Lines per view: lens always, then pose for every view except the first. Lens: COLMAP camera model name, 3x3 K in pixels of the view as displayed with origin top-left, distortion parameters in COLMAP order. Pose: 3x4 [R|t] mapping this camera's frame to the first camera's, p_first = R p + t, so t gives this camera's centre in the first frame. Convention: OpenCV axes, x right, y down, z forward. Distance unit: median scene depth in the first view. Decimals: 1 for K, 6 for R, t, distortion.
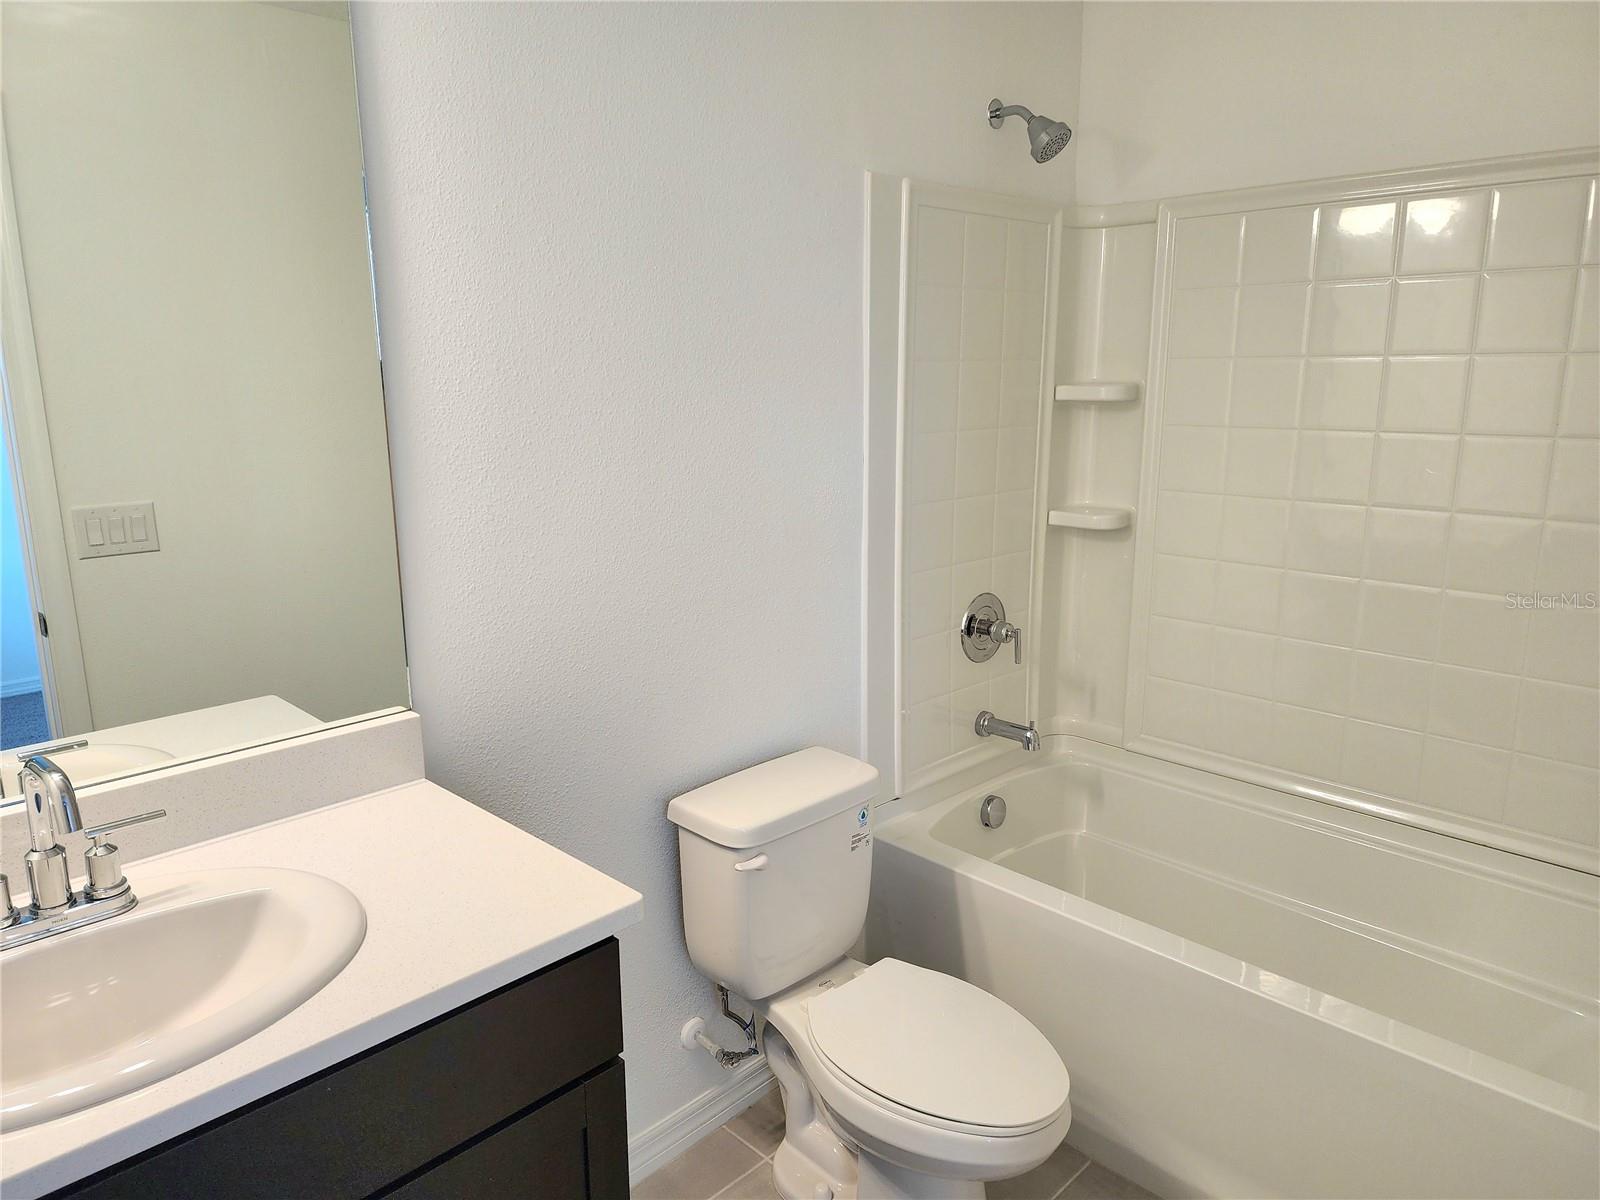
lens RADIAL K [[1033.5, 0, 800.0], [0, 1033.5, 600.0], [0, 0, 1]] dist [0.001683, -0.002425]
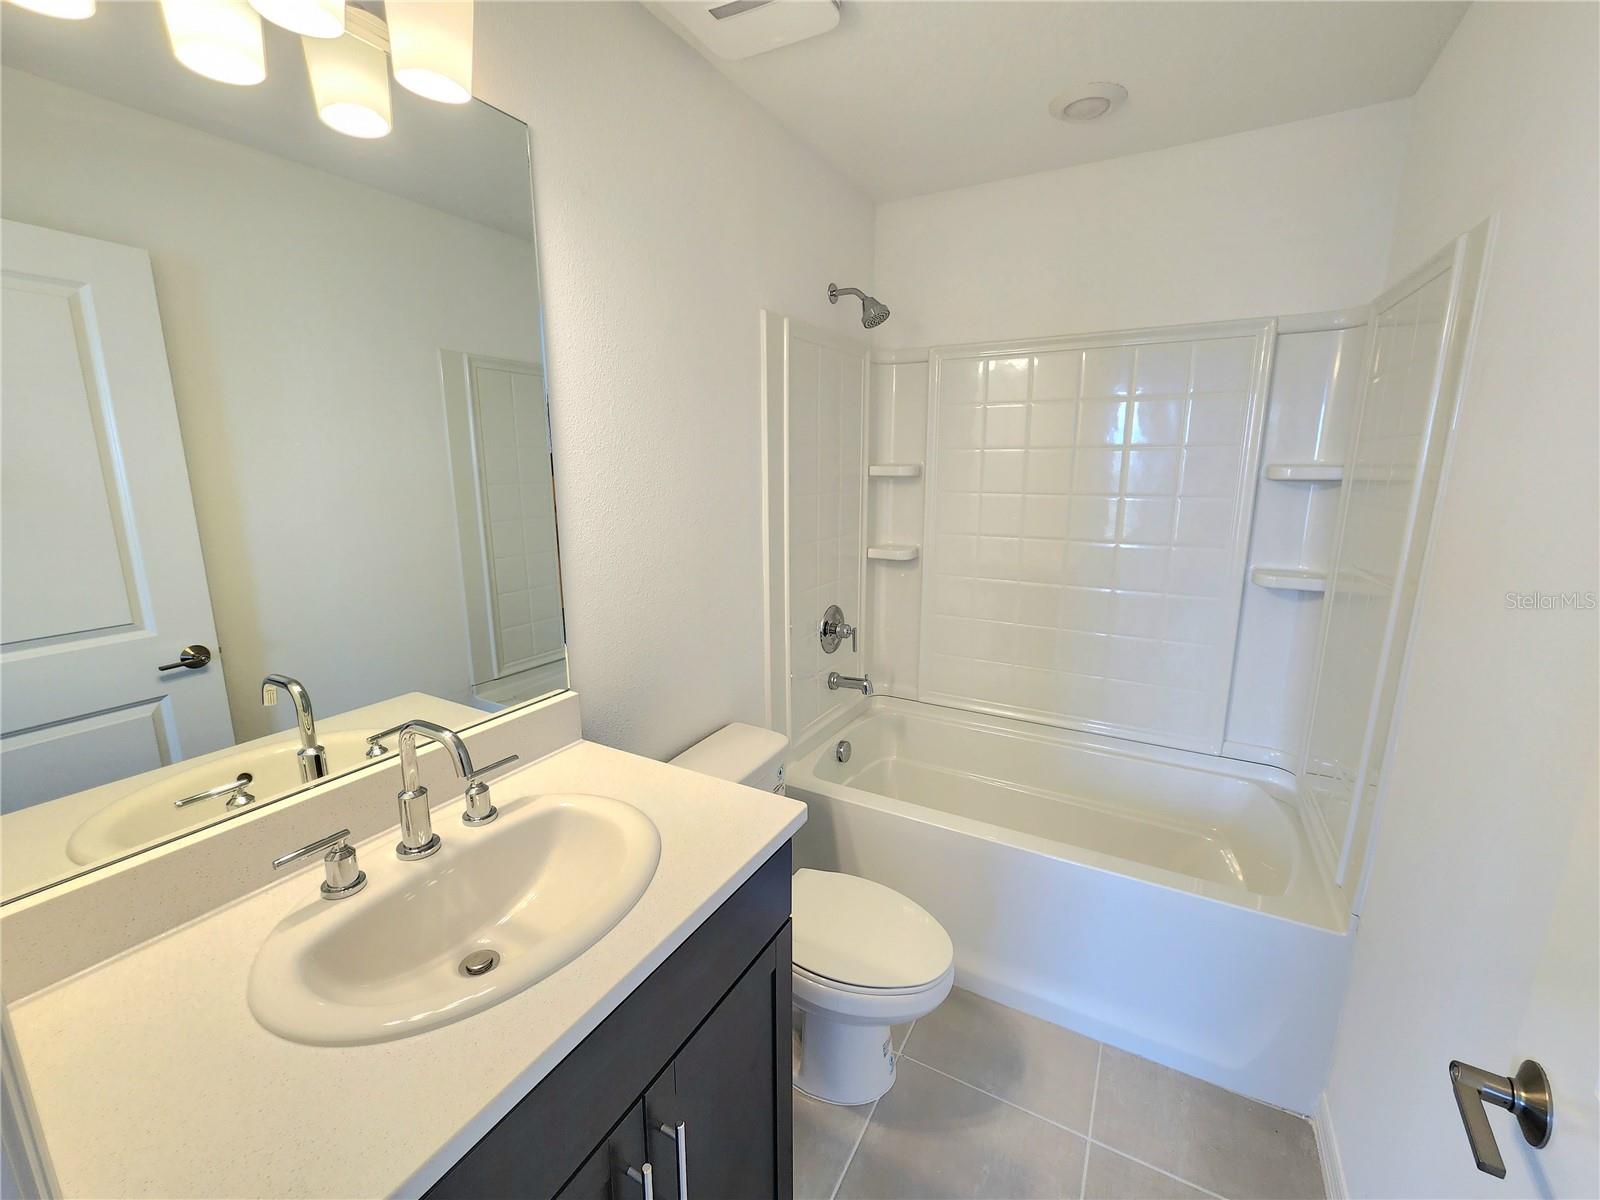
lens RADIAL K [[658.6, 0, 806.6], [0, 658.6, 595.7], [0, 0, 1]] dist [-0.001560, -0.001020]
pose [[0.964683, -0.051346, 0.258359, -0.099301], [0.054020, 0.998535, -0.003254, -0.019704], [-0.257813, 0.017096, 0.966043, 0.093732]]
